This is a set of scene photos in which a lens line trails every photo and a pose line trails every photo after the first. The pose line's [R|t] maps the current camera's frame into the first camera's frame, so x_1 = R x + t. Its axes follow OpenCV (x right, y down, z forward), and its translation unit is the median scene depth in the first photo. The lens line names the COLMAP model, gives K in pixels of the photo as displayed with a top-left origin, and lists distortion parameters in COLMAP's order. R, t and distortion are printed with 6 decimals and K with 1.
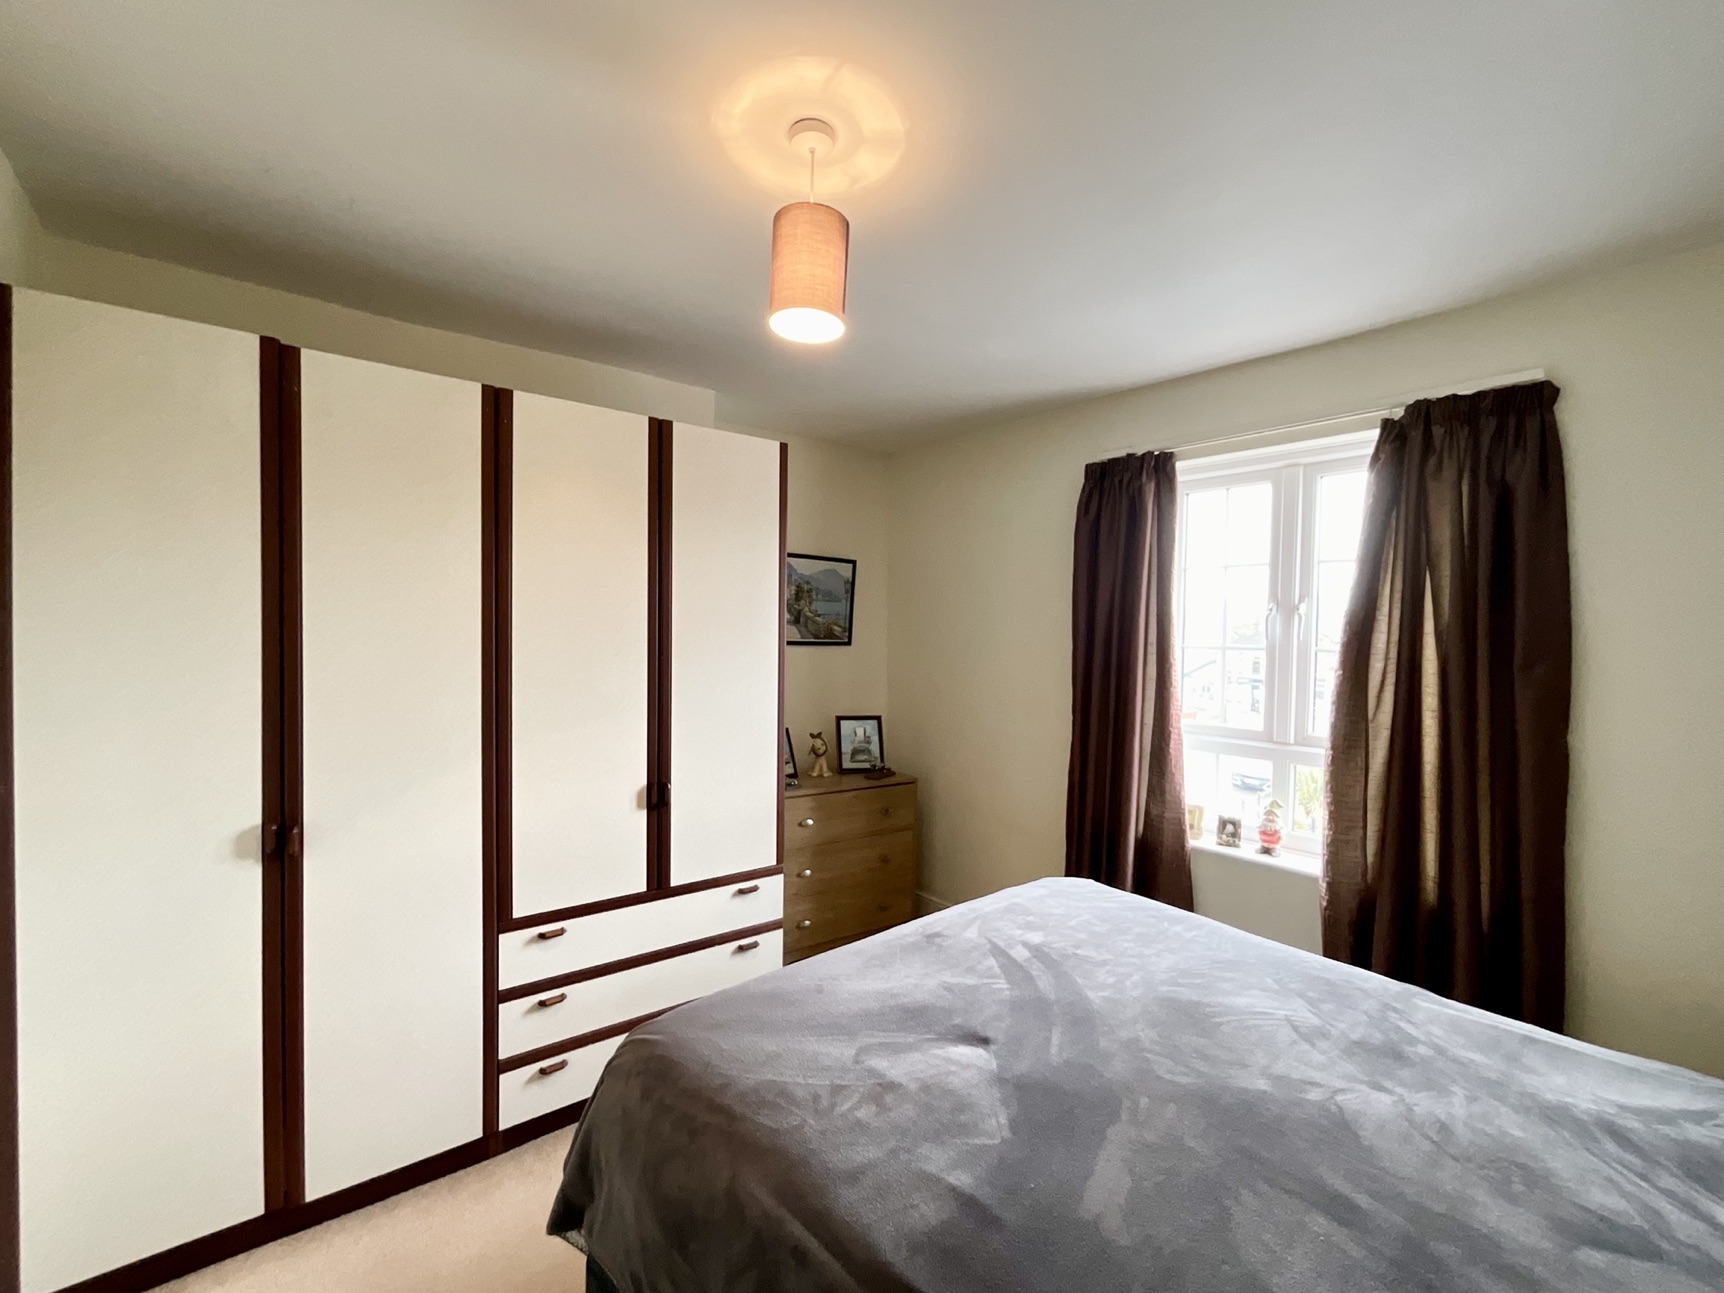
lens RADIAL K [[691.9, 0, 862.0], [0, 691.9, 646.5], [0, 0, 1]] dist [-0.030386, 0.000085]
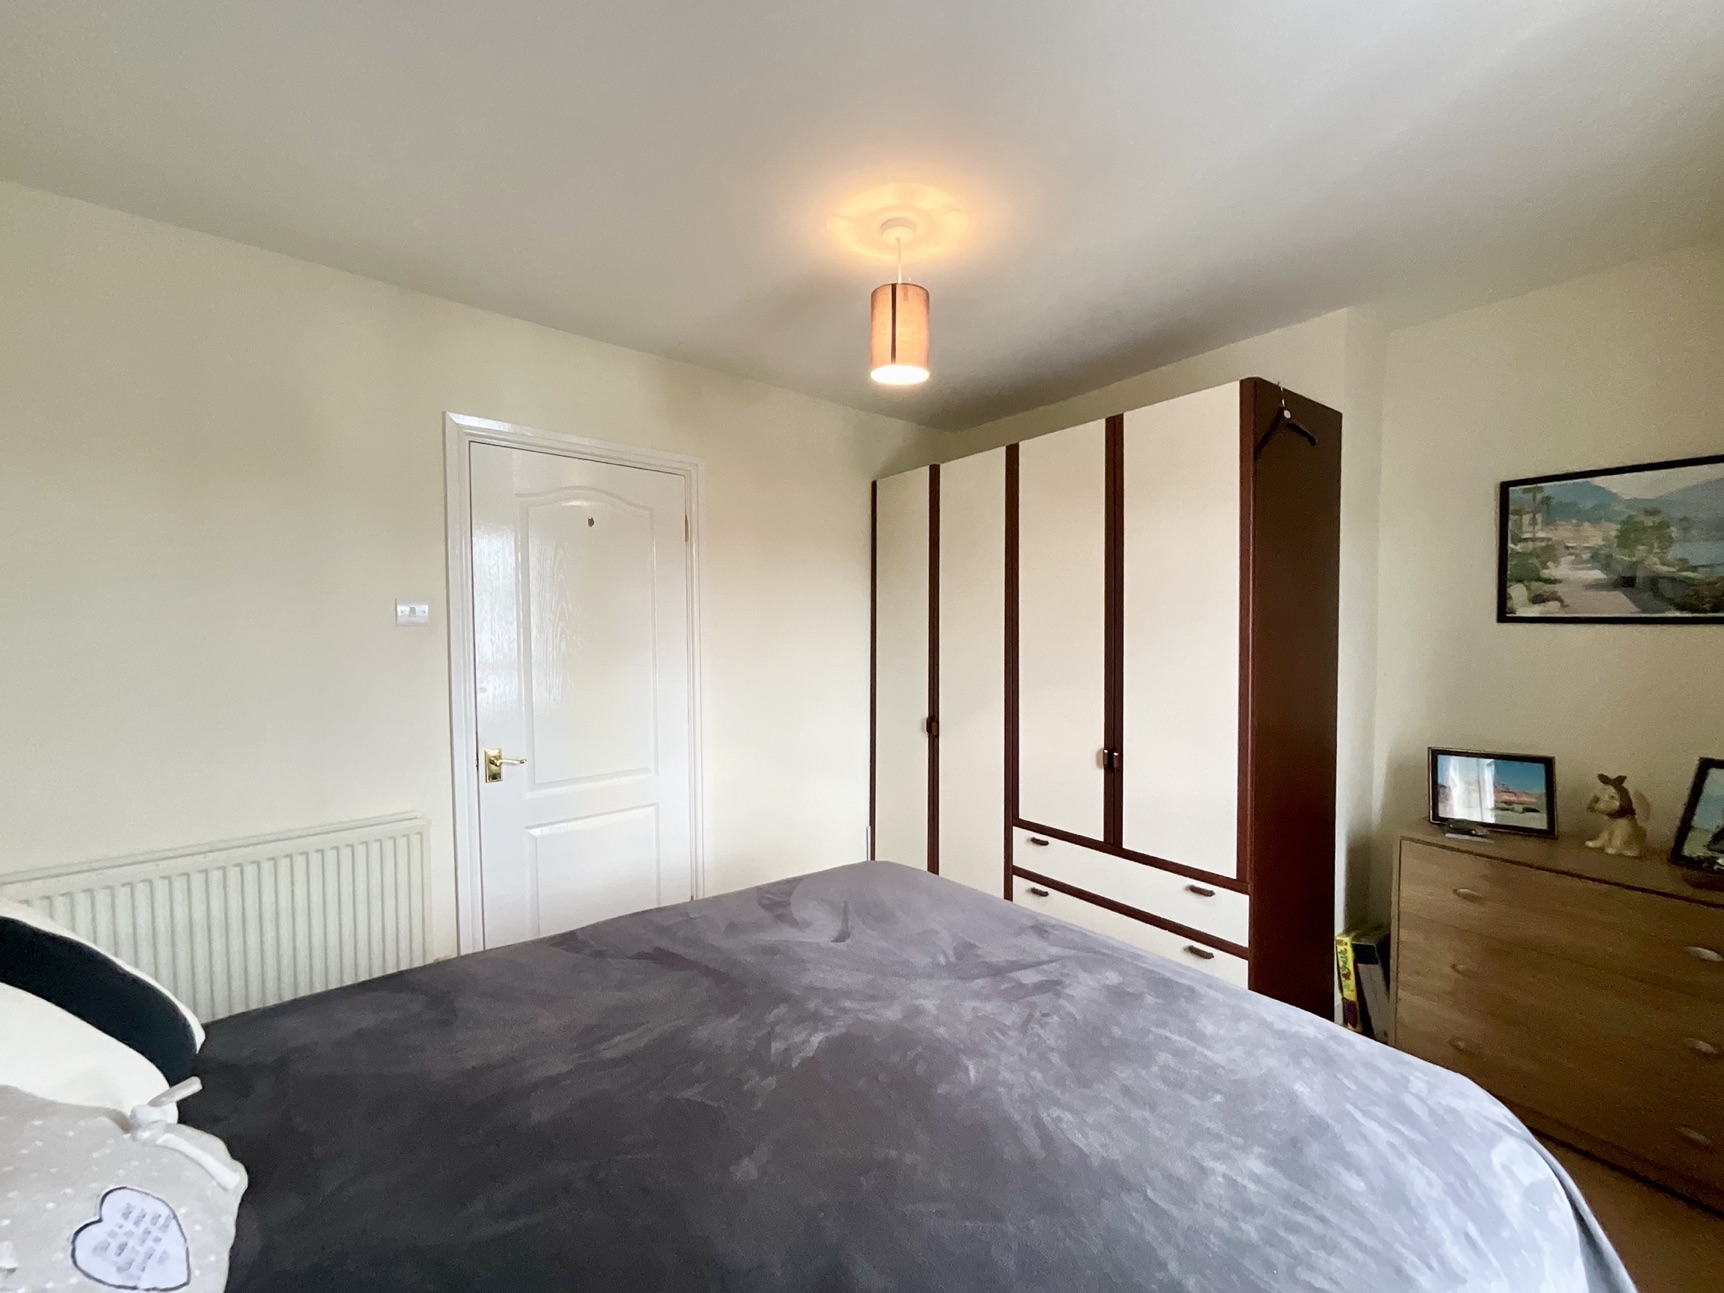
lens RADIAL K [[704.7, 0, 862.0], [0, 704.7, 646.5], [0, 0, 1]] dist [0.000871, 0.000447]
pose [[0.009671, 0.022776, -0.999694, 0.760894], [-0.004878, 0.999730, 0.022730, 0.010595], [0.999941, 0.004657, 0.009779, 0.542239]]
